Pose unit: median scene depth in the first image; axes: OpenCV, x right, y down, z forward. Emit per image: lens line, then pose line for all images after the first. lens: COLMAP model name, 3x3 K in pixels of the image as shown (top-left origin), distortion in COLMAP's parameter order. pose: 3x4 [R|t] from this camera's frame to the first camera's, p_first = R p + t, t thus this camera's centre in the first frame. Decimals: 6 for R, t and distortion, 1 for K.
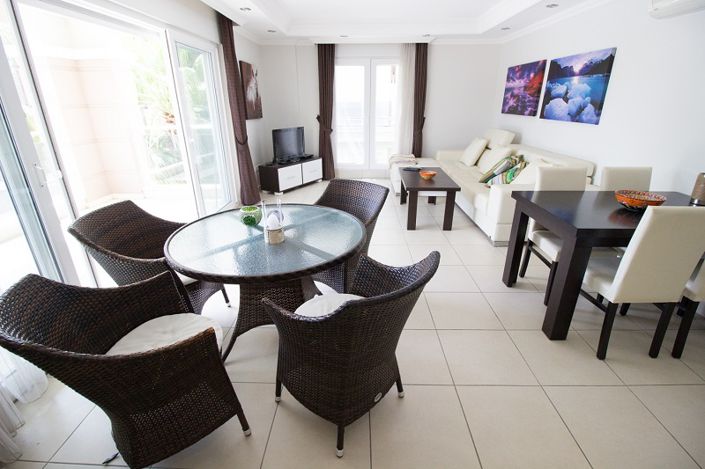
lens RADIAL K [[328.9, 0, 352.3], [0, 328.9, 228.5], [0, 0, 1]] dist [0.000066, -0.012188]
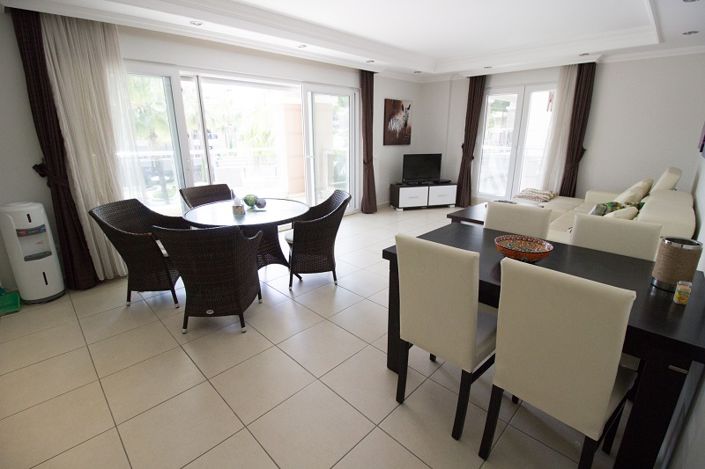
lens RADIAL K [[328.9, 0, 352.3], [0, 328.9, 228.5], [0, 0, 1]] dist [0.000066, -0.012188]
pose [[0.732005, 0.188769, -0.654625, 0.389295], [-0.240941, 0.970484, 0.010430, -0.014361], [0.637272, 0.150091, 0.755882, 0.043584]]
